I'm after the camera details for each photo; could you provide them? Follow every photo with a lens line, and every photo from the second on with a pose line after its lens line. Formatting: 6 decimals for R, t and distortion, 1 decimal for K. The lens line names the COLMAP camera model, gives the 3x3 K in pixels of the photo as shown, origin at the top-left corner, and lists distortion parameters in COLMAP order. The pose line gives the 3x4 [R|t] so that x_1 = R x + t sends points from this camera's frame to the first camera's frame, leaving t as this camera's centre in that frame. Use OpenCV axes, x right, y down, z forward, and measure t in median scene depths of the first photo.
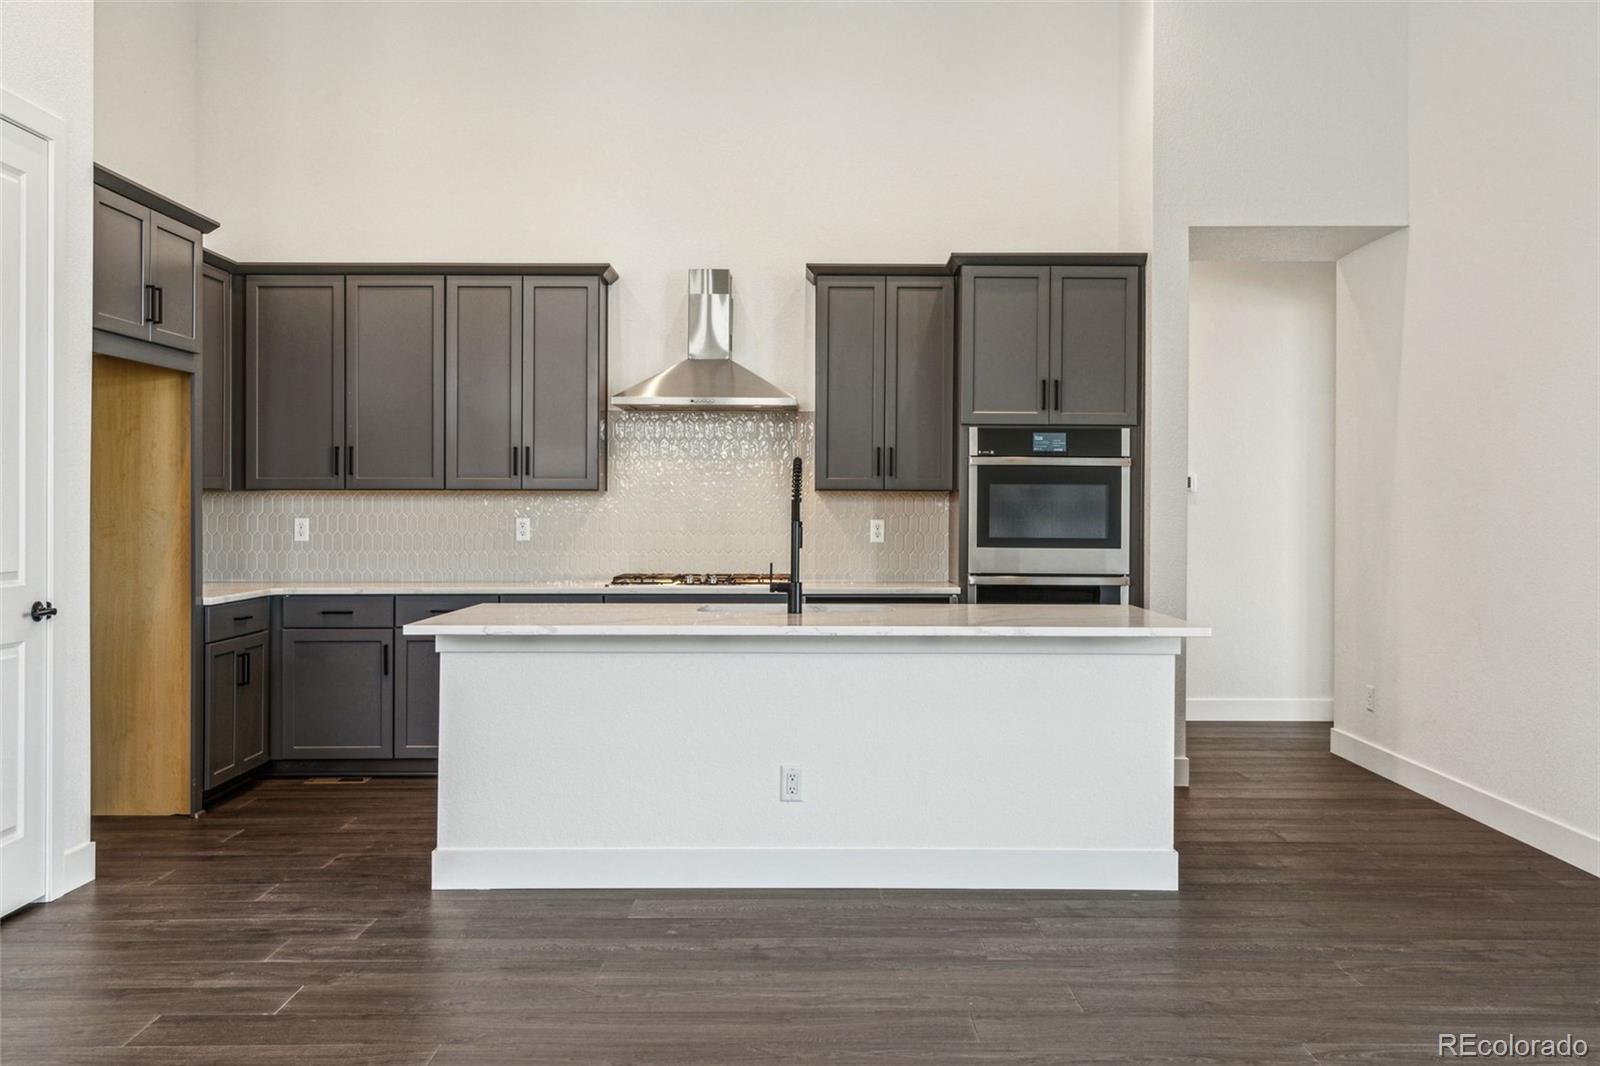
lens RADIAL K [[1456.1, 0, 801.2], [0, 1456.1, 504.7], [0, 0, 1]] dist [0.038187, 0.007757]
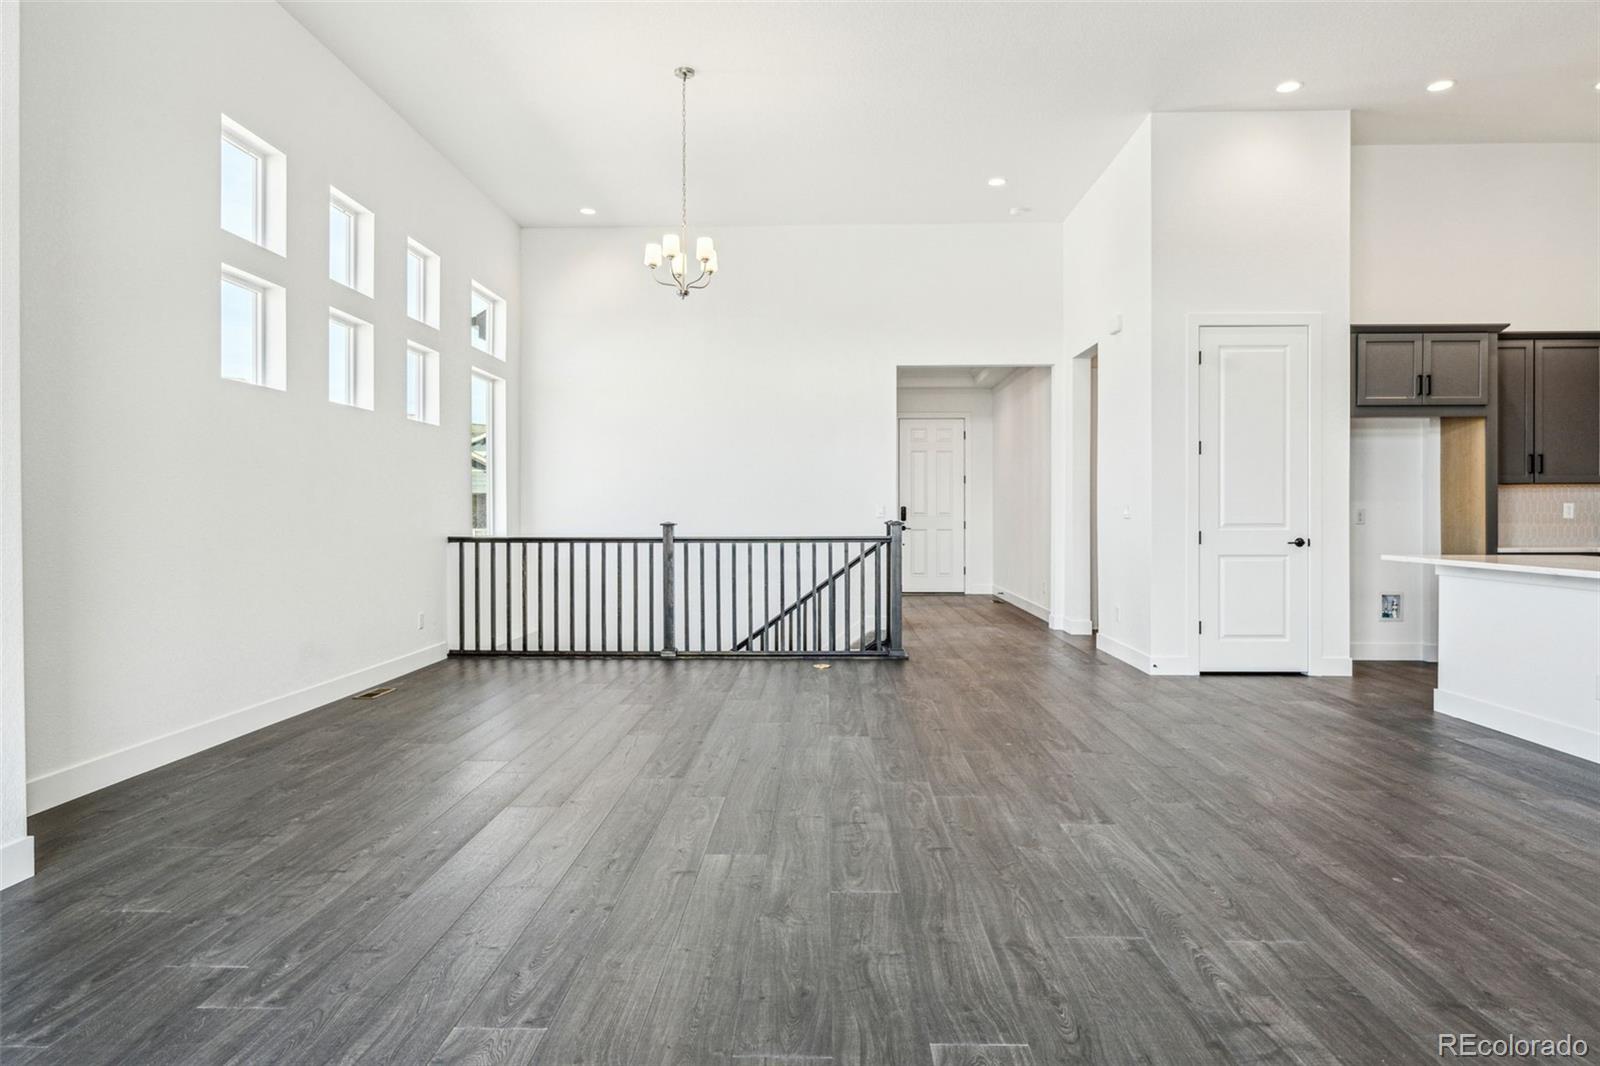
lens RADIAL K [[984.9, 0, 799.2], [0, 984.9, 514.6], [0, 0, 1]] dist [-0.001737, 0.000684]
pose [[-0.029505, 0.000158, -0.999565, 0.667657], [0.006419, 0.999979, -0.000031, 0.018025], [0.999544, -0.006417, -0.029505, 0.200847]]
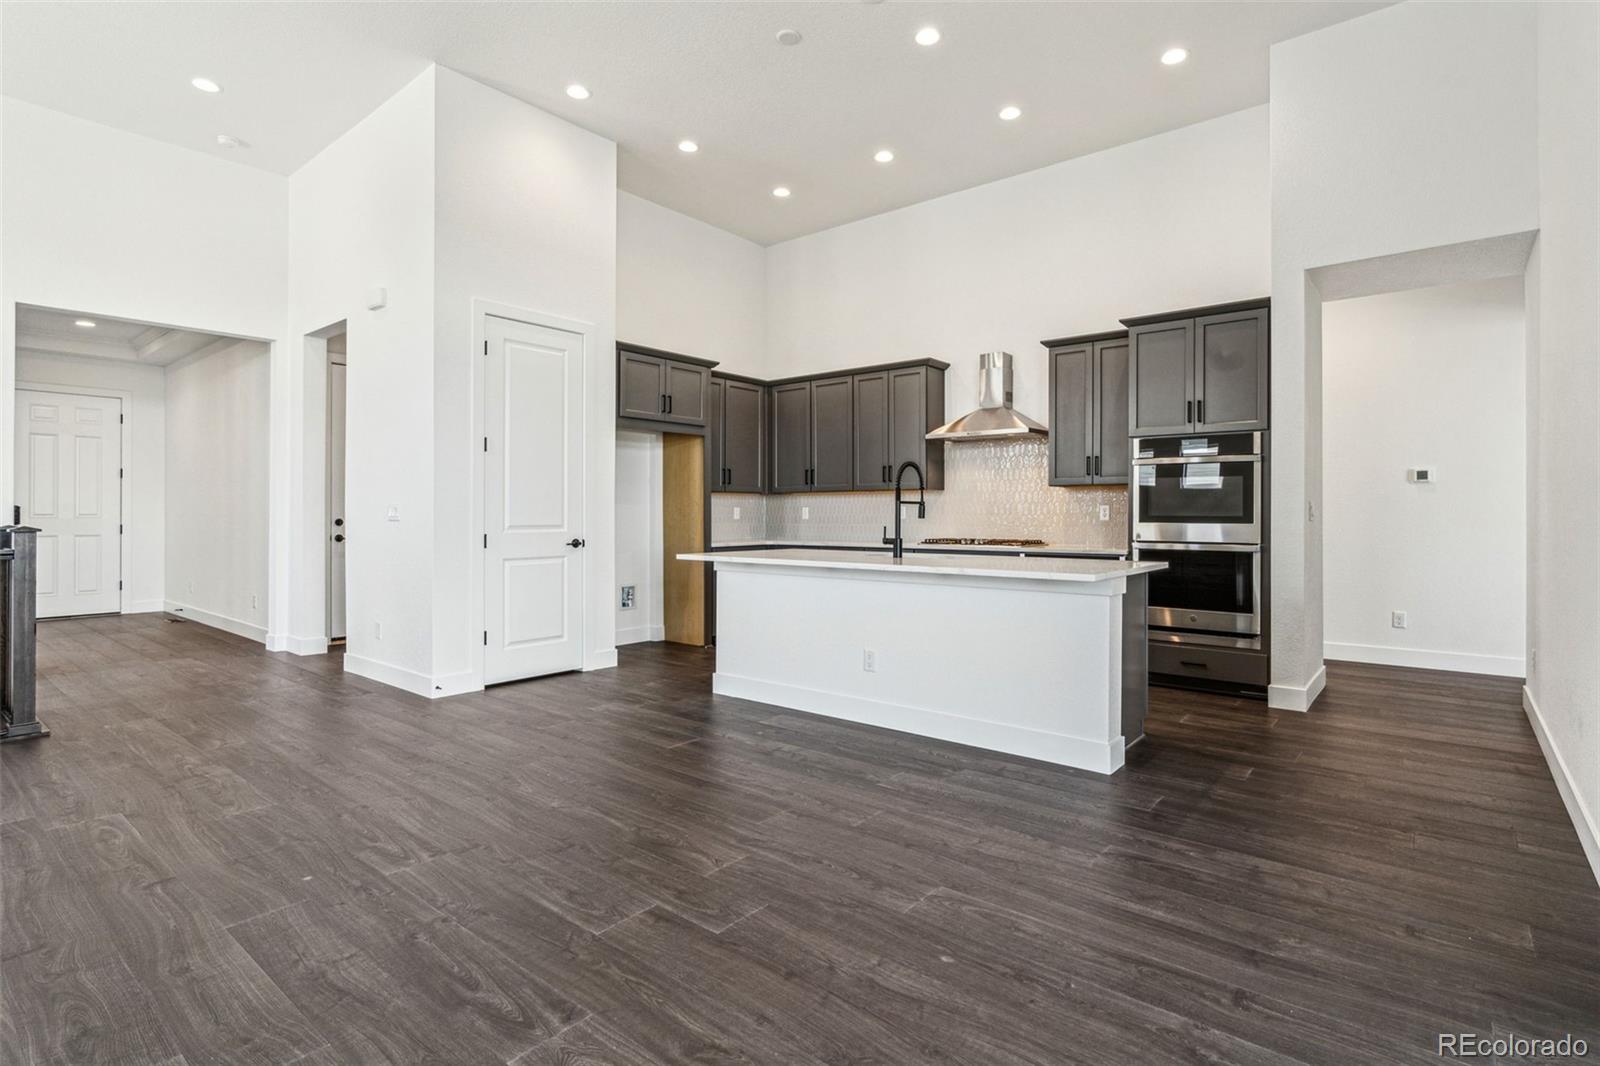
lens RADIAL K [[781.8, 0, 800.5], [0, 781.8, 511.9], [0, 0, 1]] dist [-0.004342, 0.001018]
pose [[0.771662, -0.003671, -0.636022, 0.351706], [0.003462, 0.999993, -0.001572, 0.018808], [0.636024, -0.000989, 0.771669, 0.198589]]
